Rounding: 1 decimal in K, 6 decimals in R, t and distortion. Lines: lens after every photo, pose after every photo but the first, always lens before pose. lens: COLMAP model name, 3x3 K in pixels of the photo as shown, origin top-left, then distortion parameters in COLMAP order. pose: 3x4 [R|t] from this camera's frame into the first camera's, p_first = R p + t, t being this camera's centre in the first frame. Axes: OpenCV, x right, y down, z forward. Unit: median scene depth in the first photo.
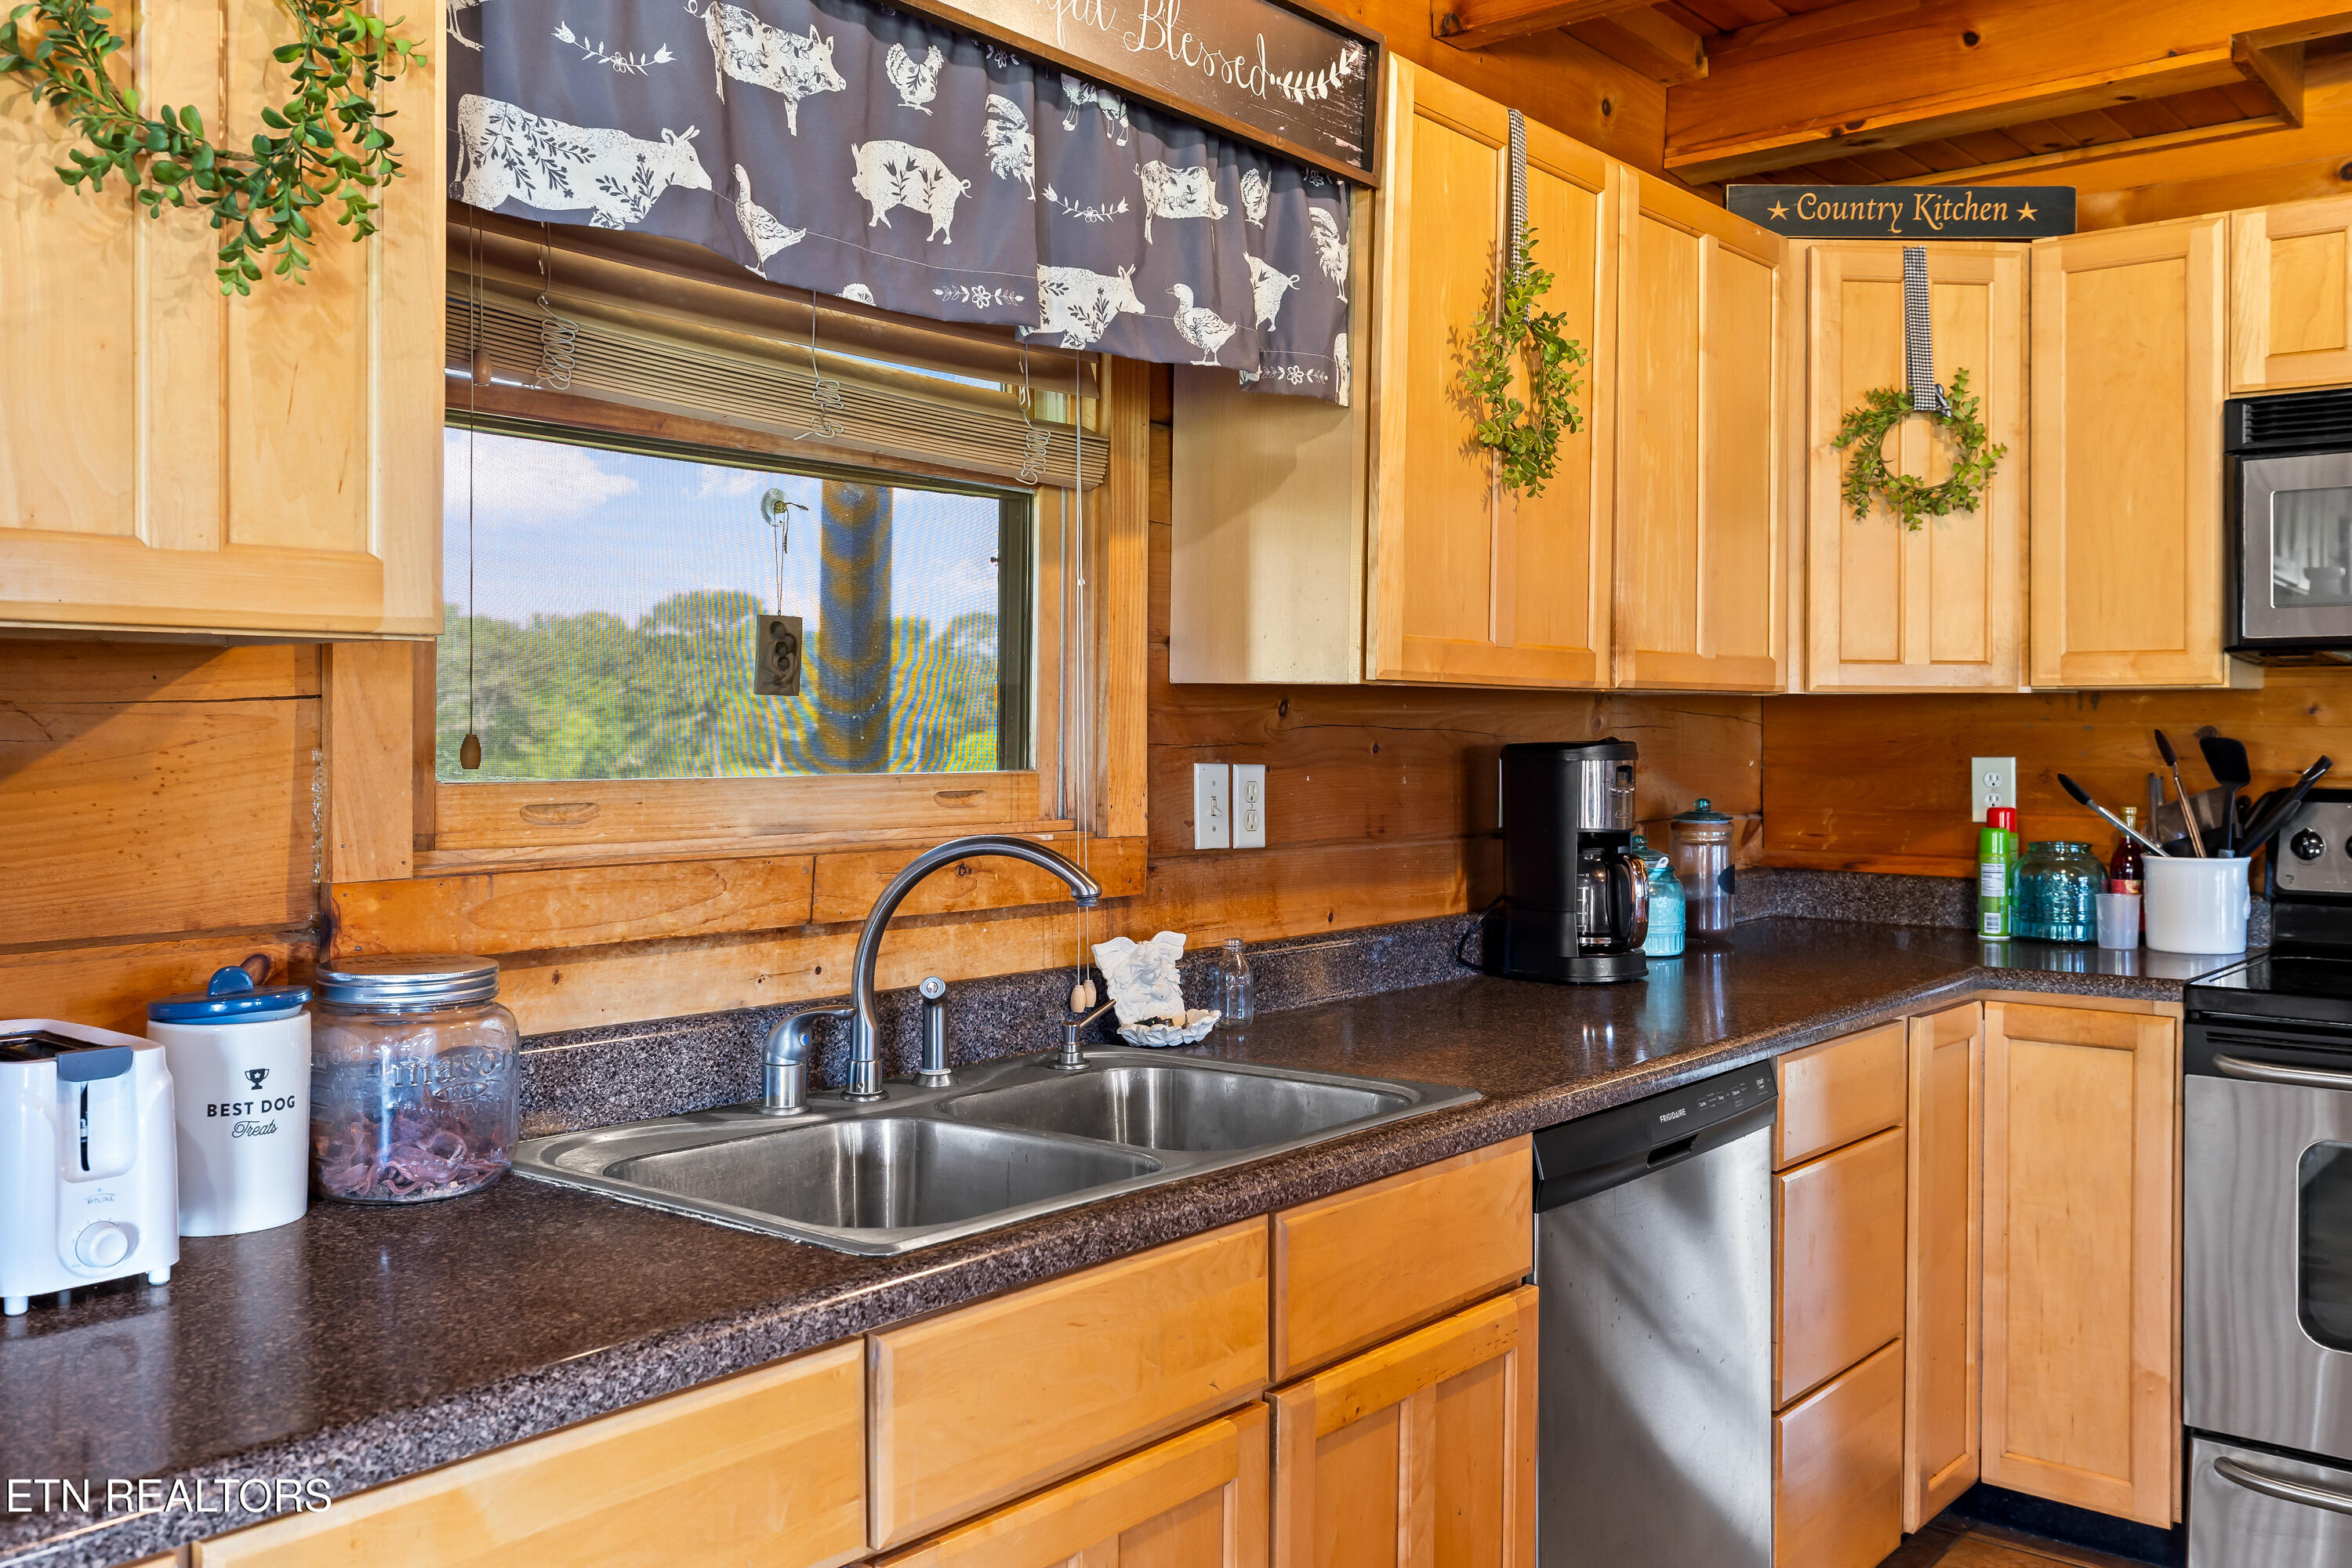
lens RADIAL K [[1986.1, 0, 1169.1], [0, 1986.1, 745.5], [0, 0, 1]] dist [-0.000062, 0.007801]
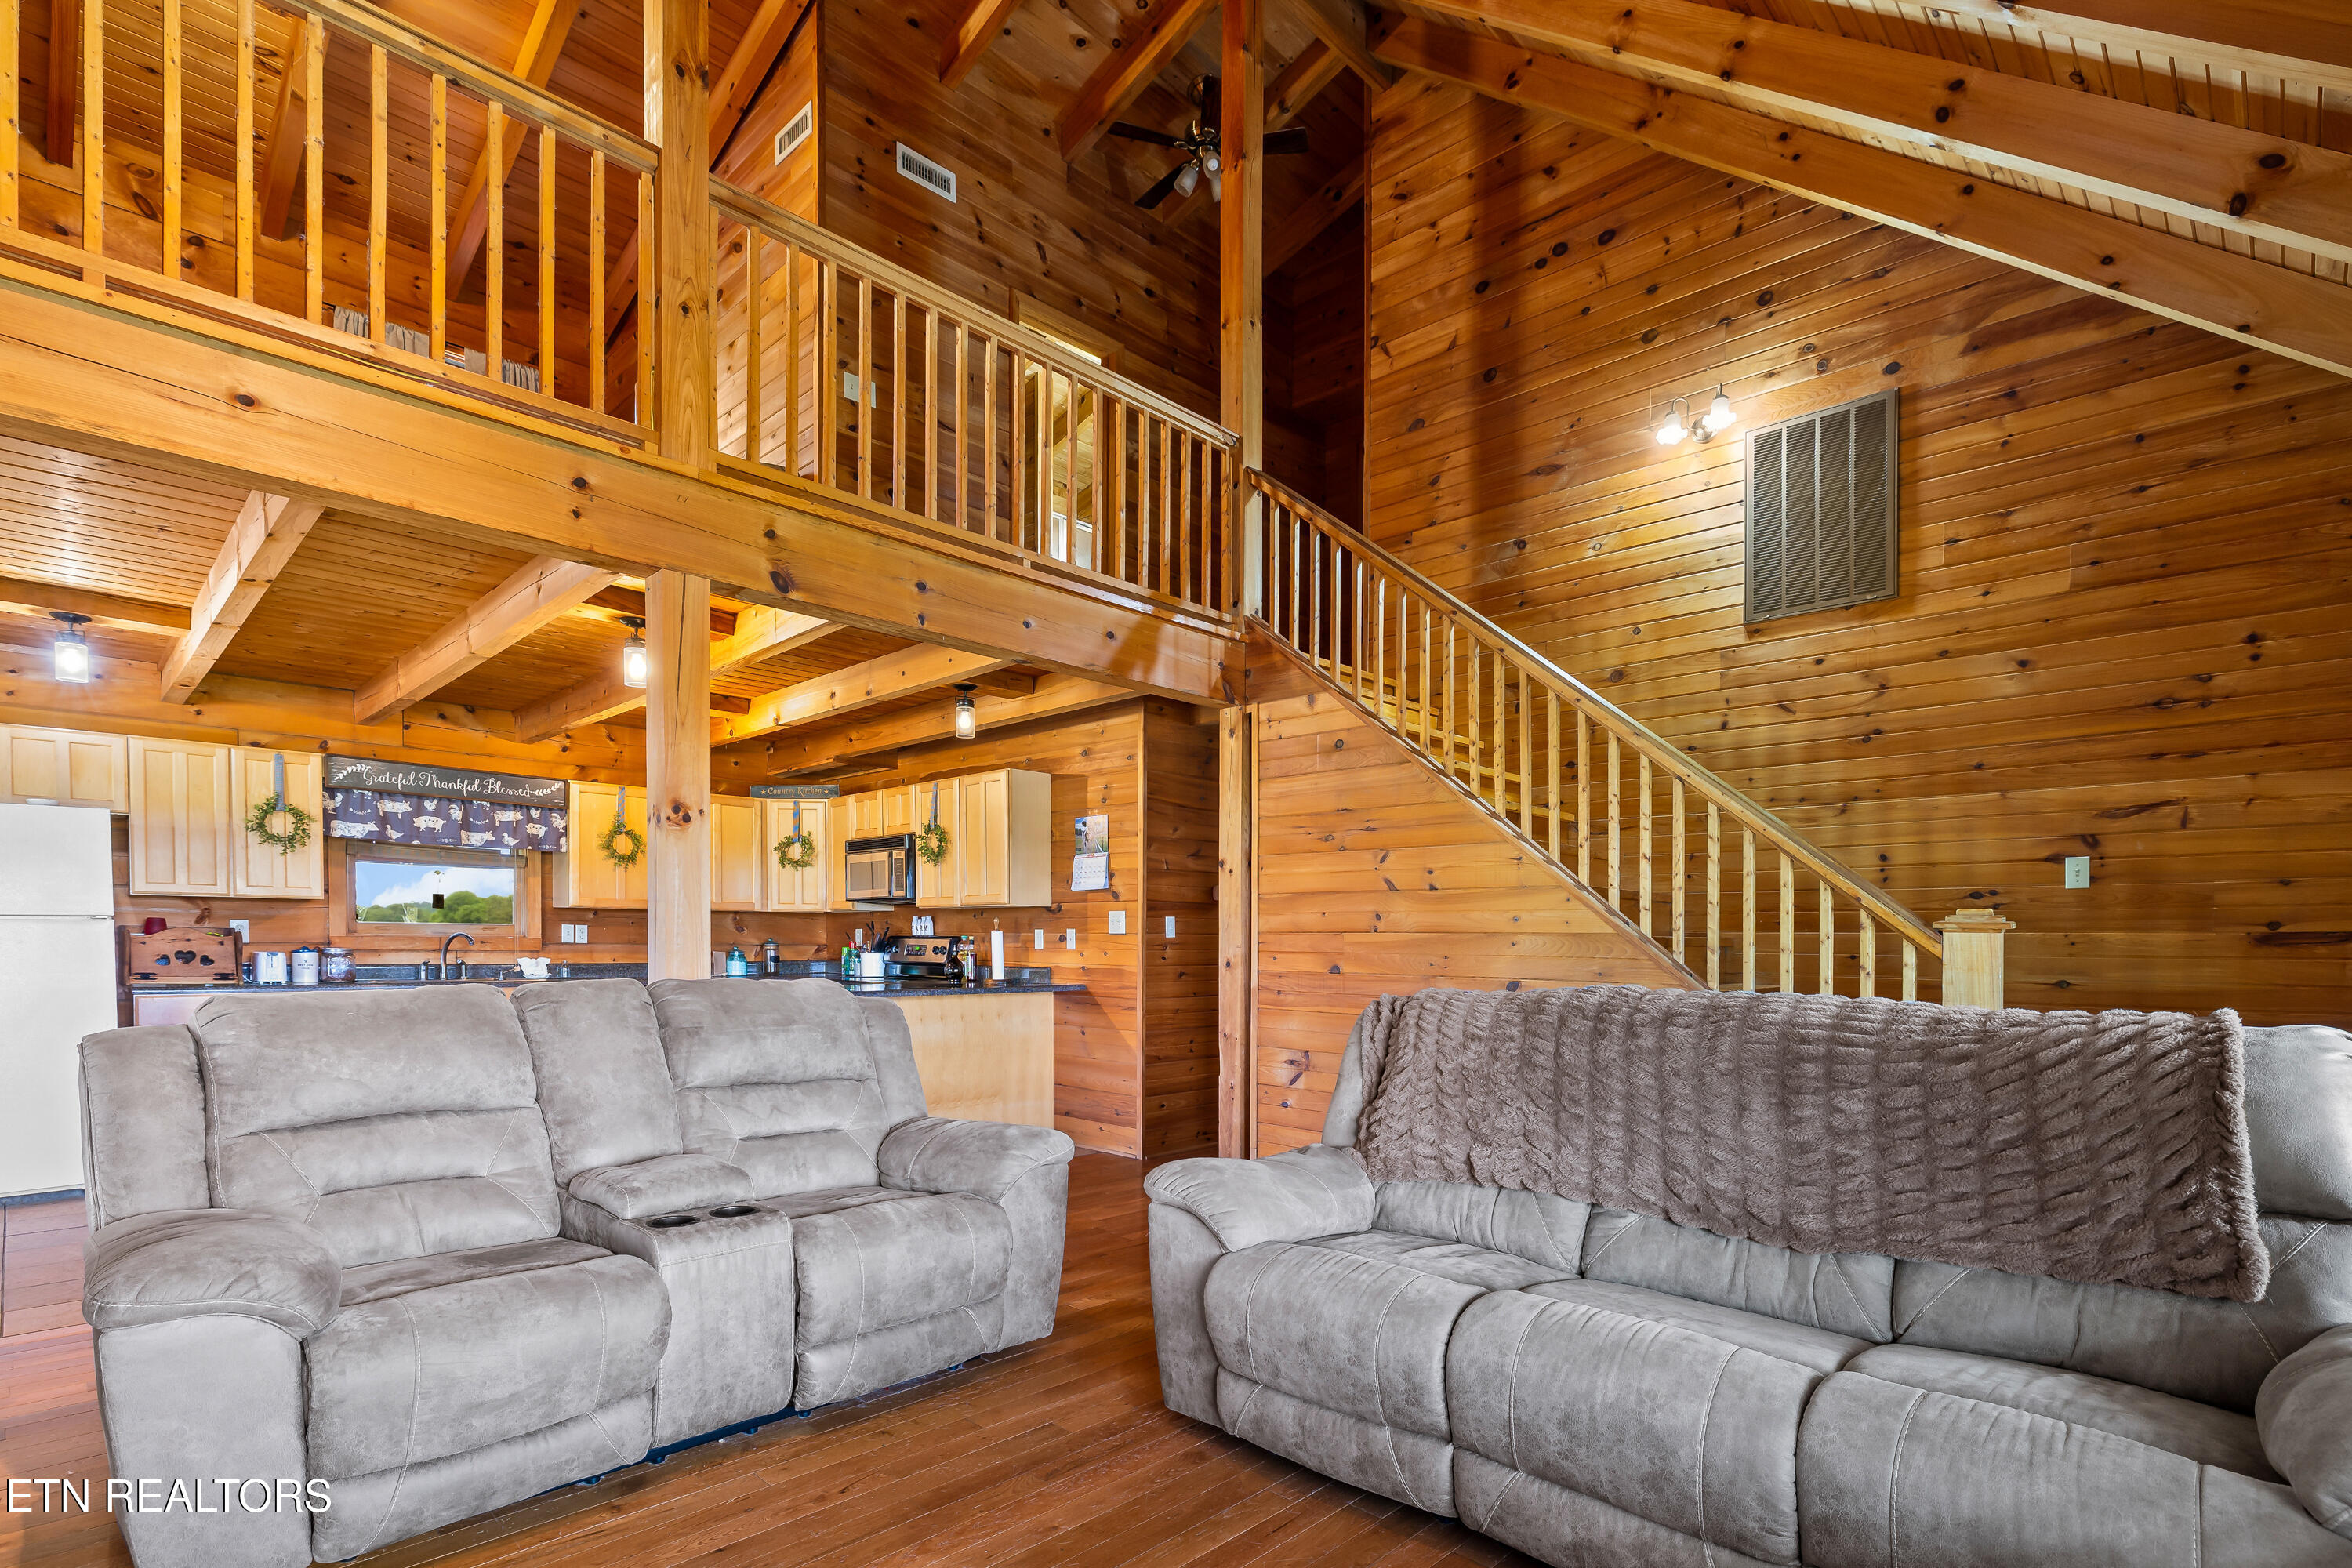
lens RADIAL K [[1110.7, 0, 1137.0], [0, 1110.7, 981.1], [0, 0, 1]] dist [0.000854, 0.000169]
pose [[0.995989, 0.009815, -0.088940, 1.813747], [-0.007446, 0.999609, 0.026938, 0.070591], [0.089170, -0.026168, 0.995673, -1.708229]]
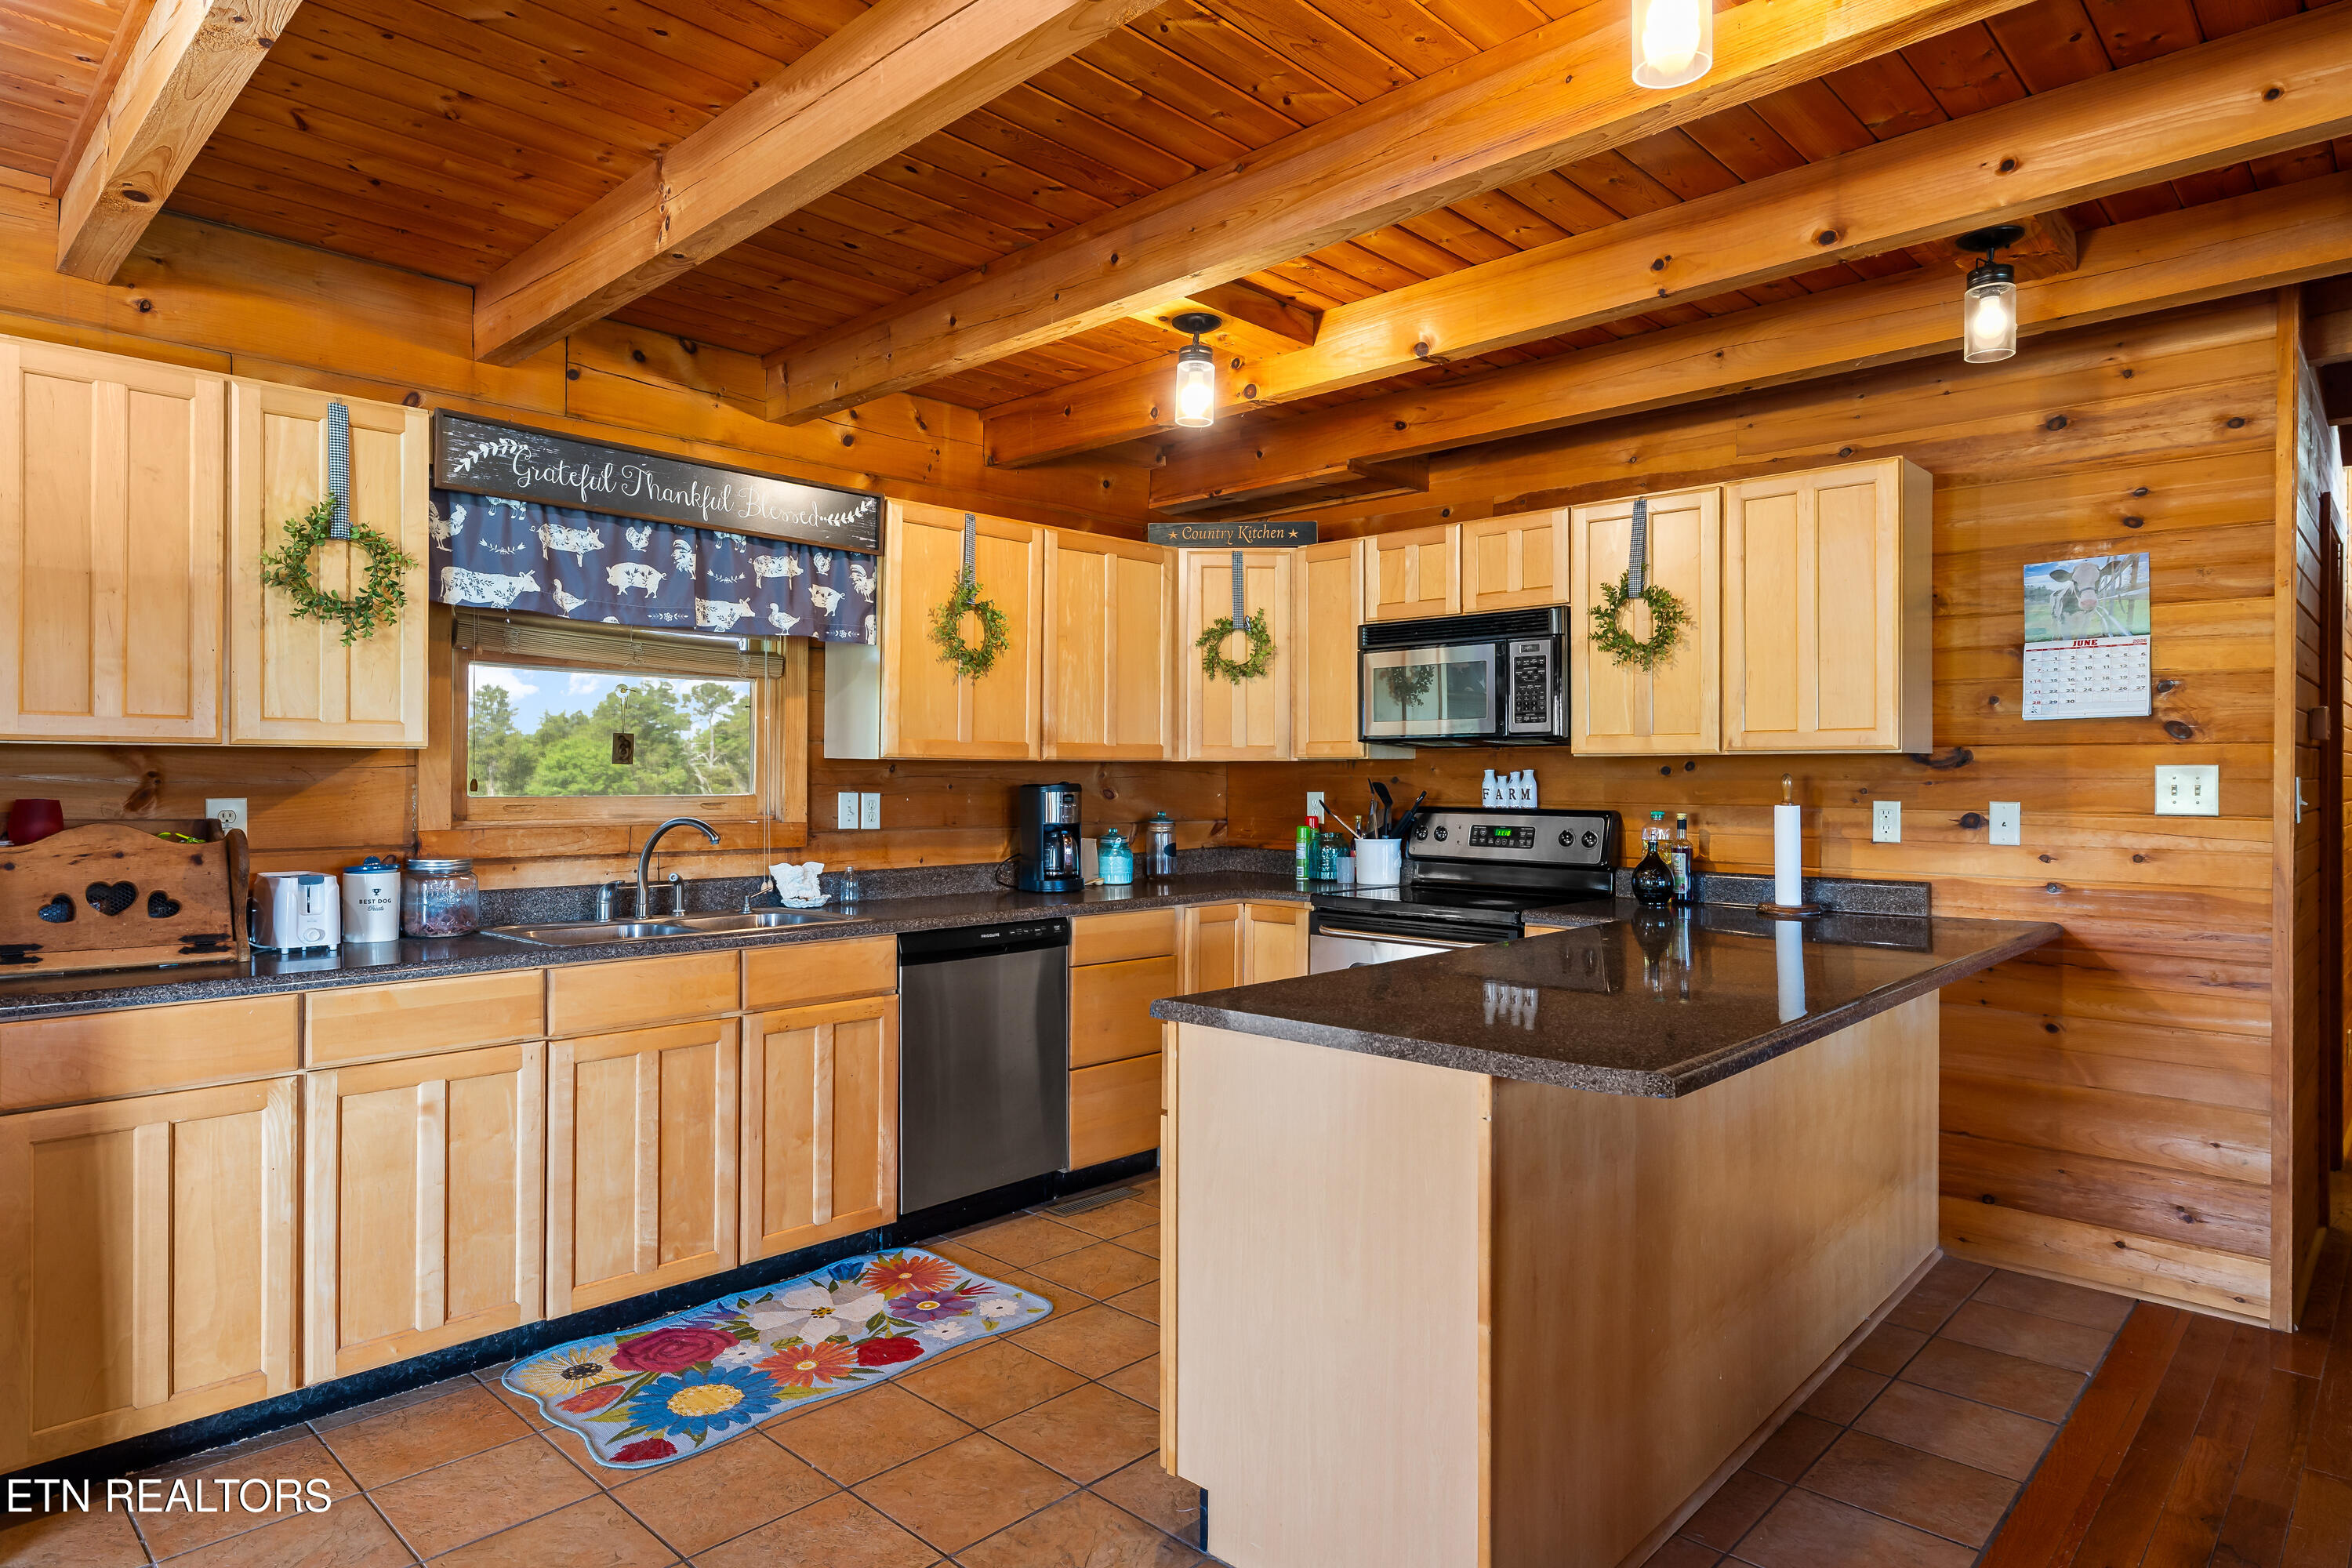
lens RADIAL K [[1320.2, 0, 1156.7], [0, 1320.2, 787.1], [0, 0, 1]] dist [-0.002246, 0.001921]
pose [[0.997317, 0.001924, -0.073172, 0.562011], [-0.002000, 0.999998, -0.000958, 0.003989], [0.073170, 0.001102, 0.997319, -0.593086]]
